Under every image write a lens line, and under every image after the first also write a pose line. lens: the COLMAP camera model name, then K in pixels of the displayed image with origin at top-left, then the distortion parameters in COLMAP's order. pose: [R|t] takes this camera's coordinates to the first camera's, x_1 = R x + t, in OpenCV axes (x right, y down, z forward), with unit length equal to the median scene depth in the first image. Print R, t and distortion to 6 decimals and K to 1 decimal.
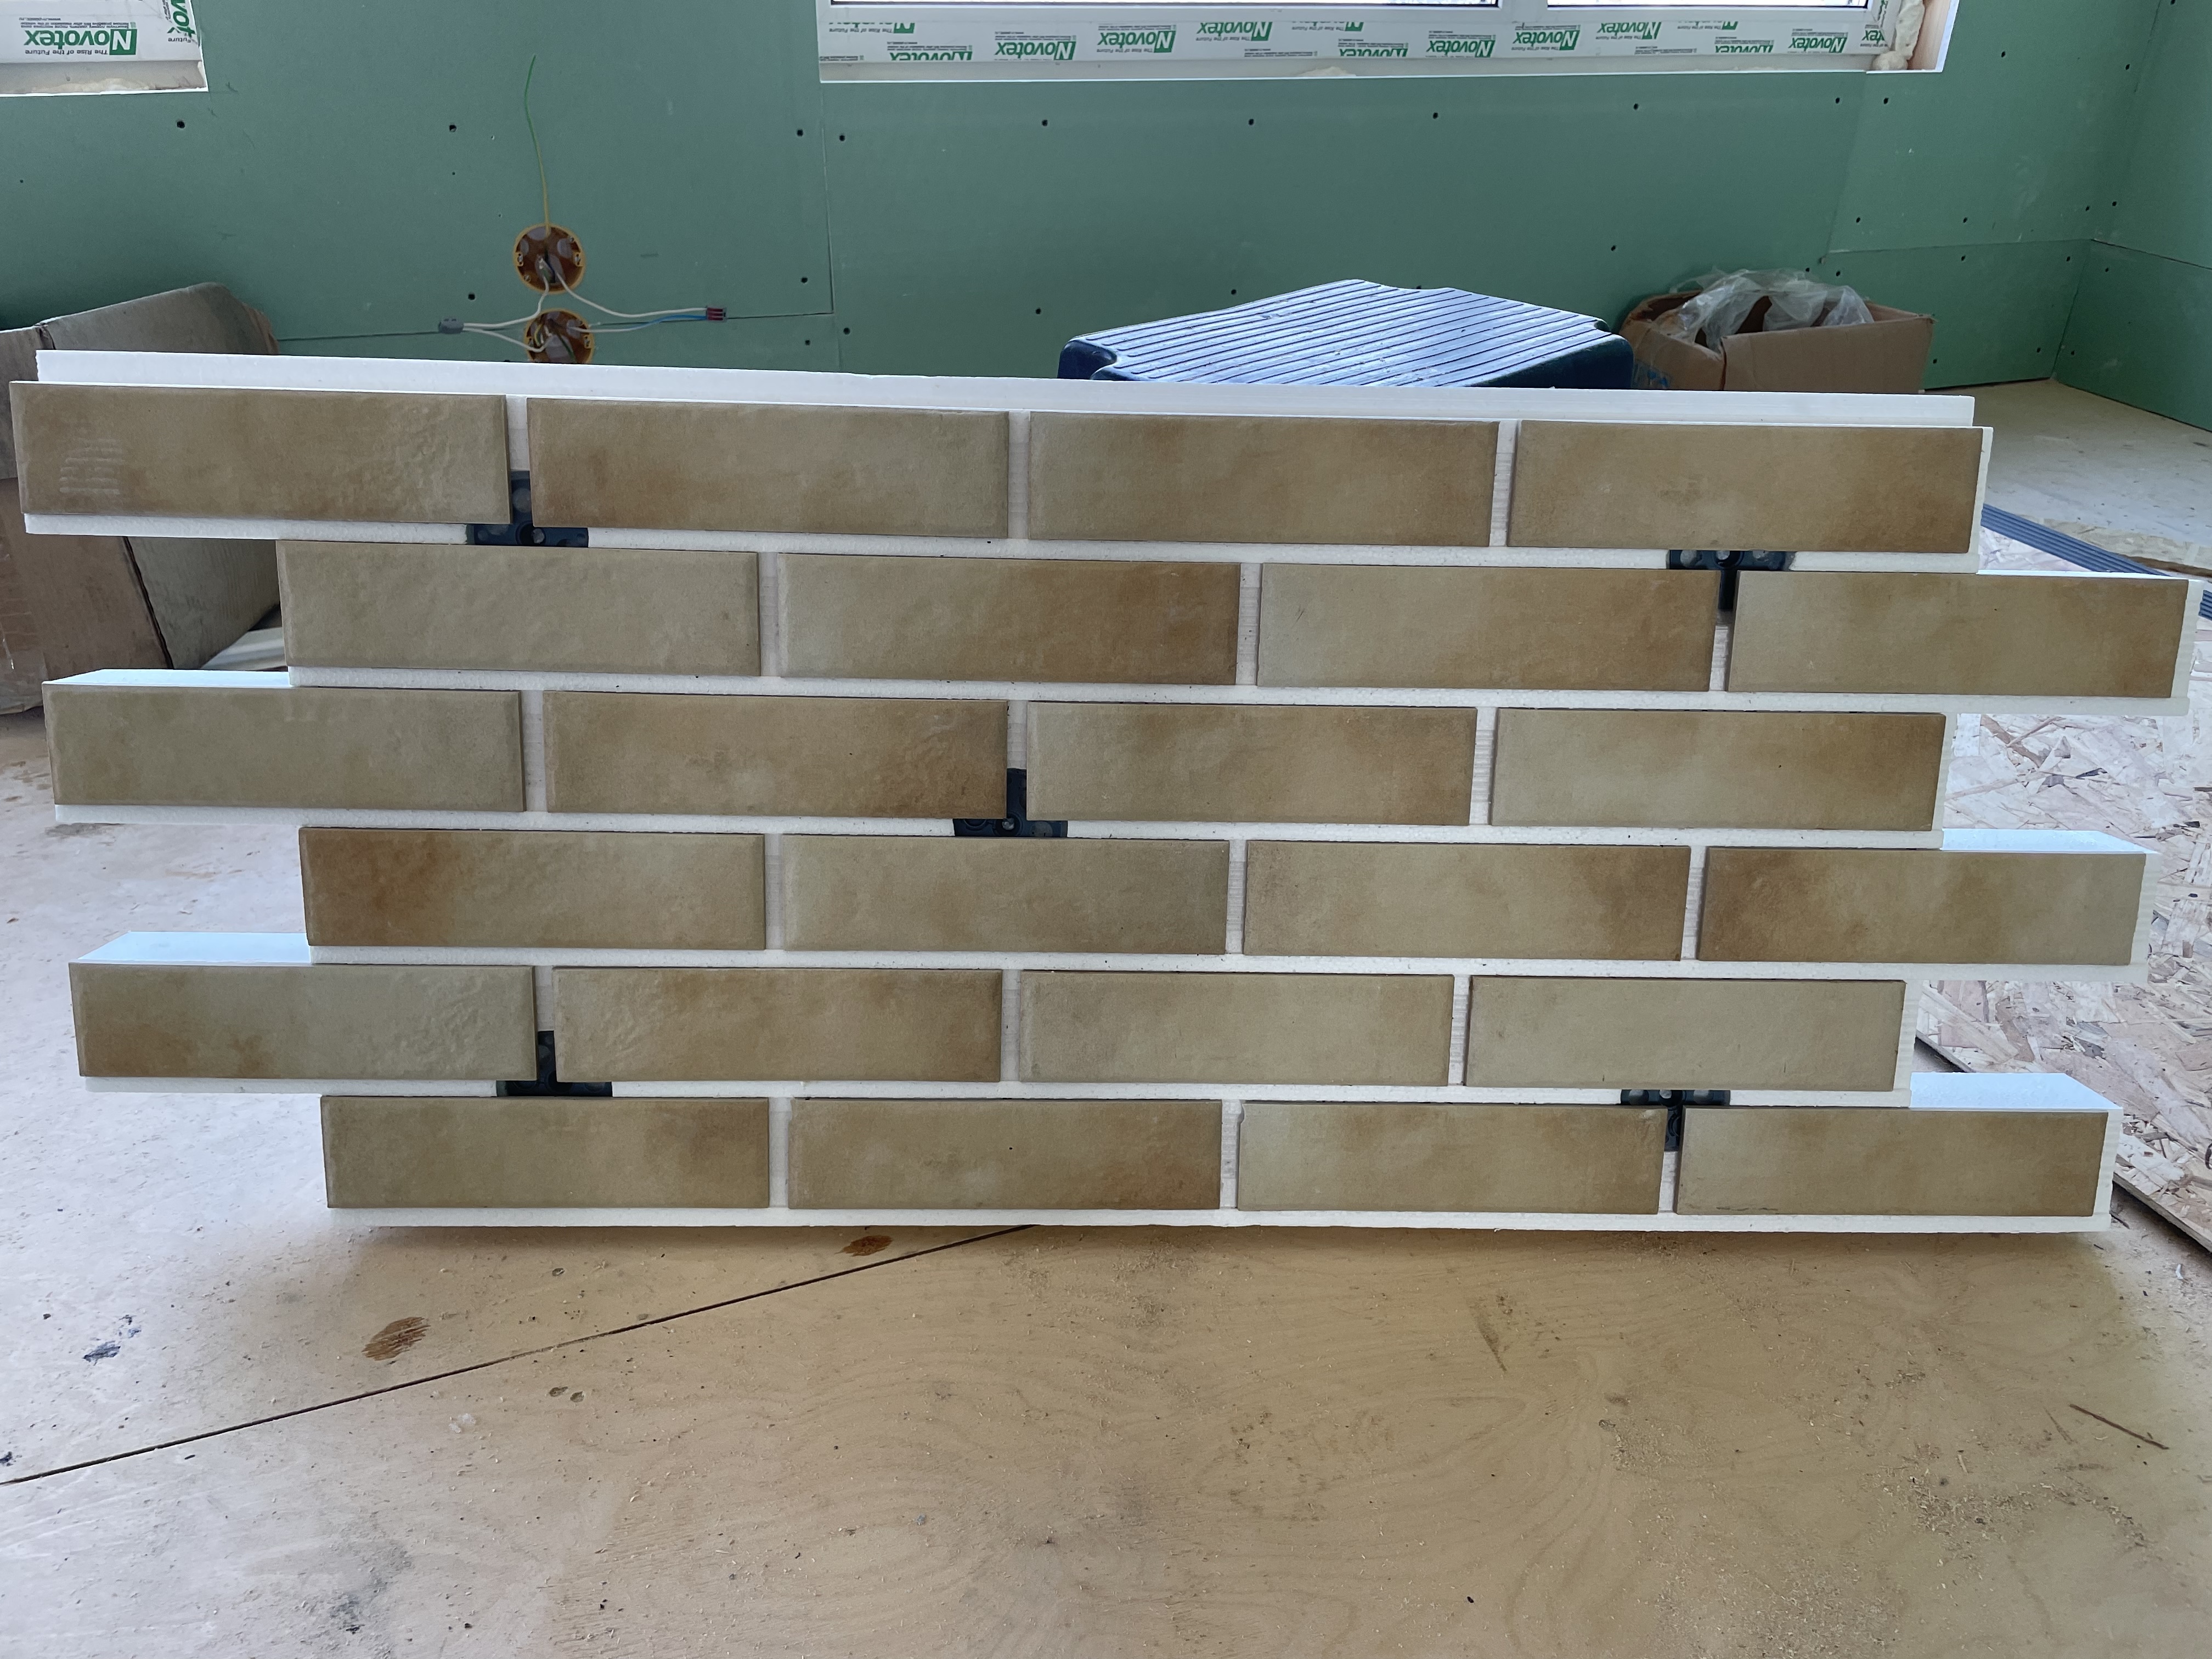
lens RADIAL K [[1698.5, 0, 1109.3], [0, 1698.5, 830.8], [0, 0, 1]] dist [0.079137, -0.098548]
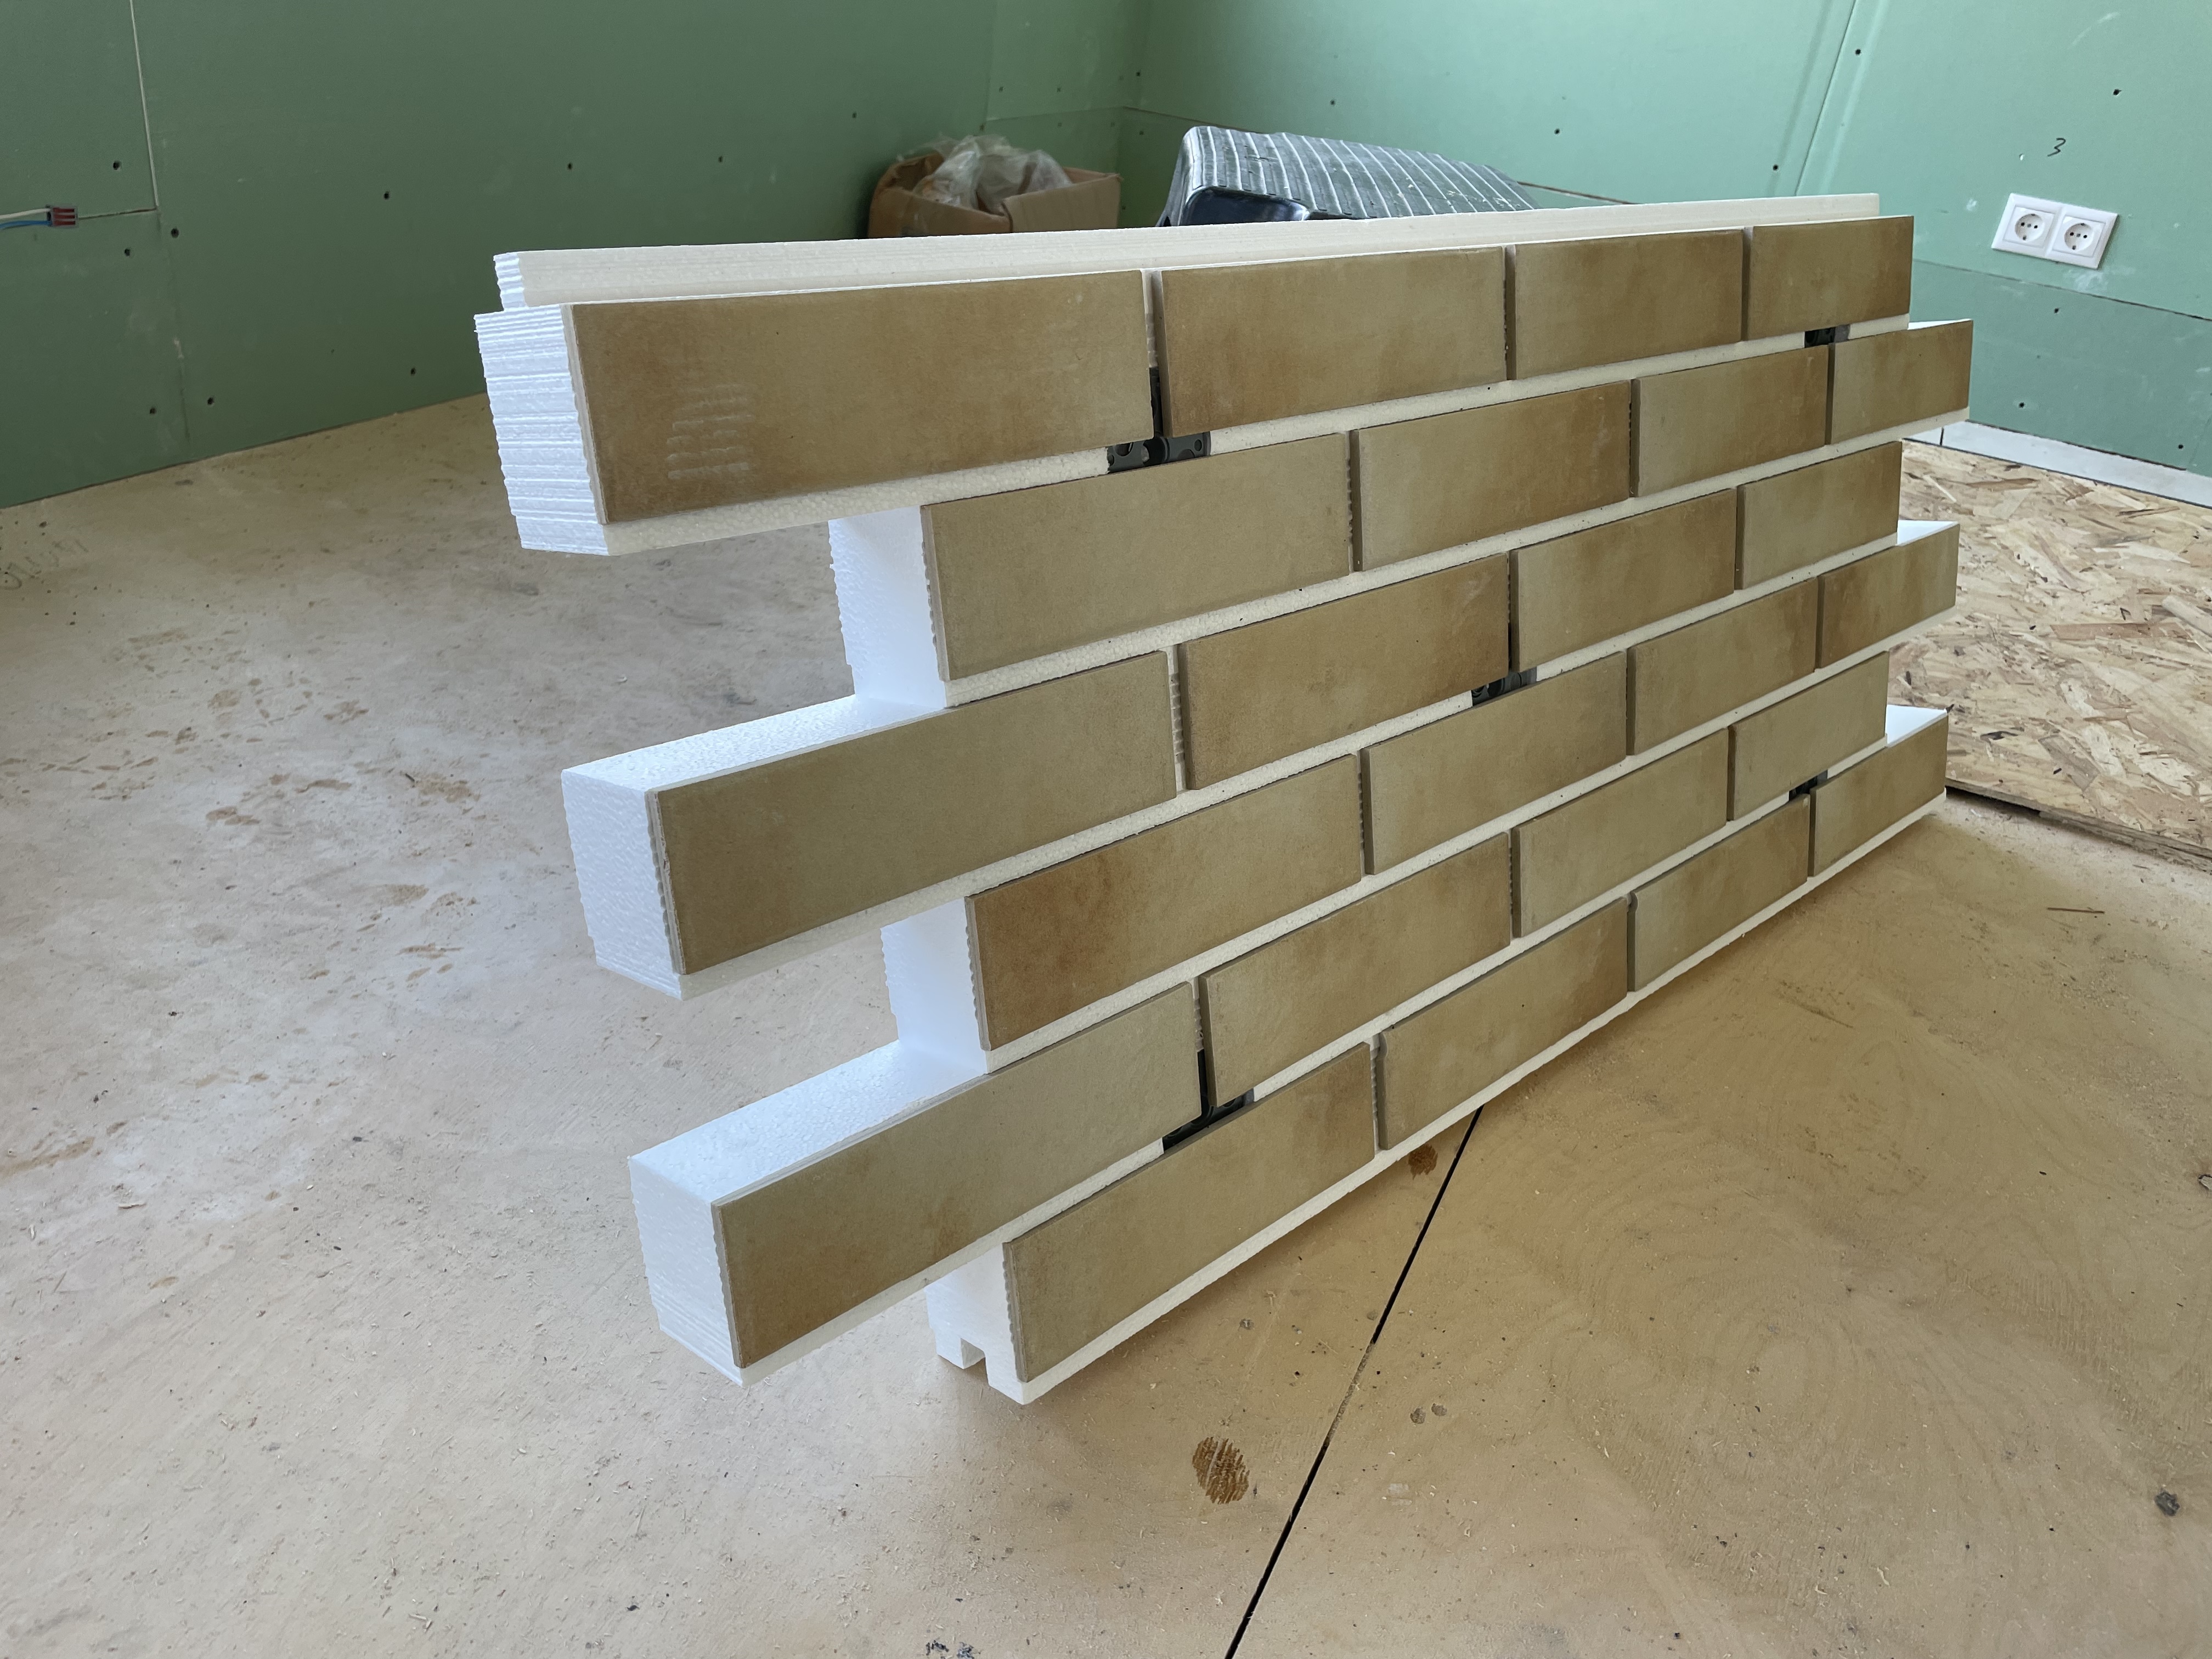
lens RADIAL K [[1698.5, 0, 1104.4], [0, 1698.5, 824.2], [0, 0, 1]] dist [0.079137, -0.098548]
pose [[0.726279, -0.274310, 0.630295, -0.867790], [0.241572, 0.960293, 0.139569, -0.117595], [-0.643554, 0.050895, 0.763707, 0.406666]]
